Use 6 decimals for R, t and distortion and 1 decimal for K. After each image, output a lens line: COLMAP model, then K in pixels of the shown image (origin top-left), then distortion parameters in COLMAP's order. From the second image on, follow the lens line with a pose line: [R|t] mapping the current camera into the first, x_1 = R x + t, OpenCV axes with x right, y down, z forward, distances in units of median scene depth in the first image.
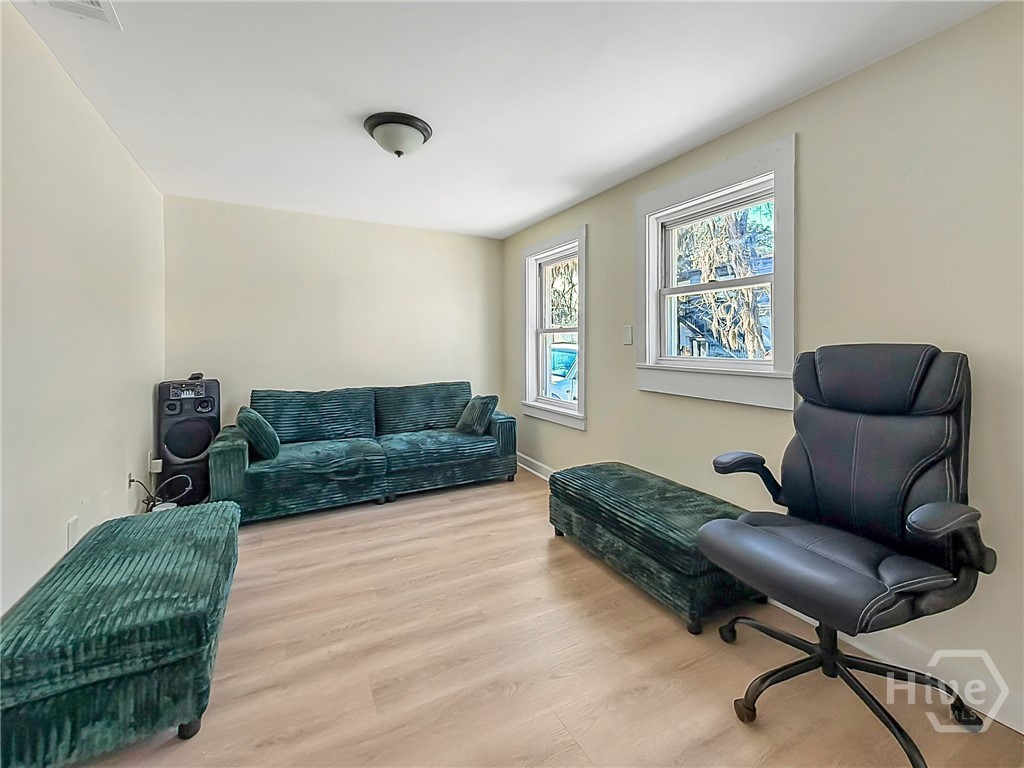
lens RADIAL K [[440.1, 0, 509.5], [0, 440.1, 340.1], [0, 0, 1]] dist [0.000206, -0.000098]
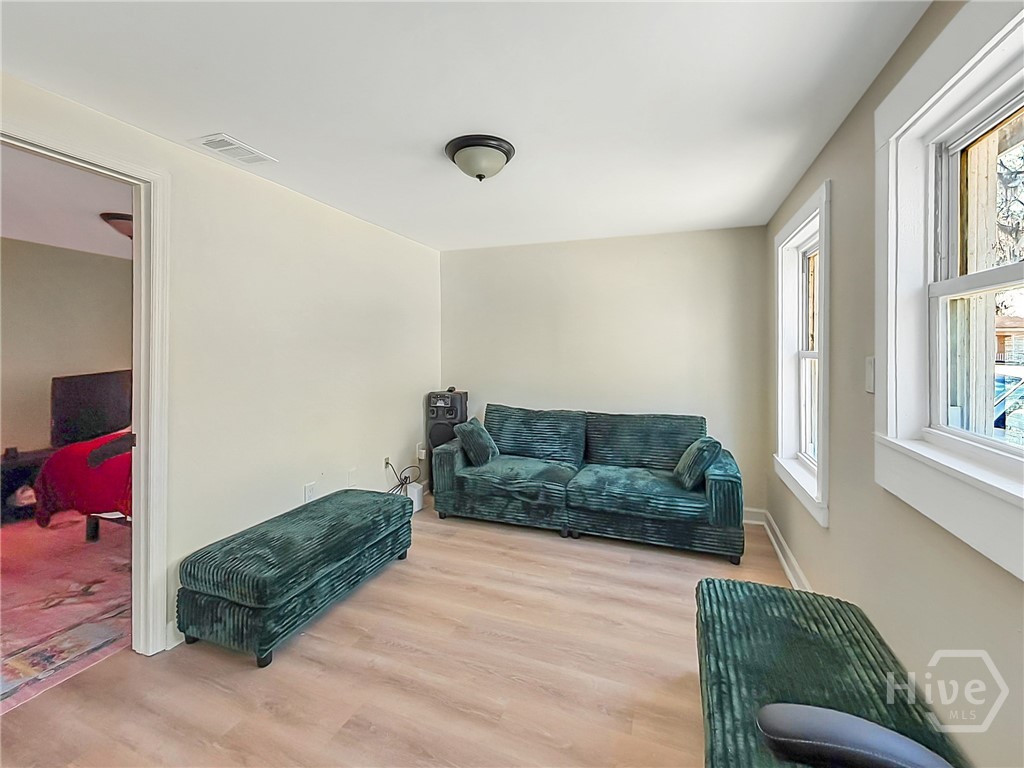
lens RADIAL K [[433.8, 0, 501.3], [0, 433.8, 349.4], [0, 0, 1]] dist [0.000478, -0.000004]
pose [[0.660581, 0.003969, -0.750744, 0.327753], [0.000043, 0.999986, 0.005324, -0.039530], [0.750755, -0.003549, 0.660571, 0.282847]]
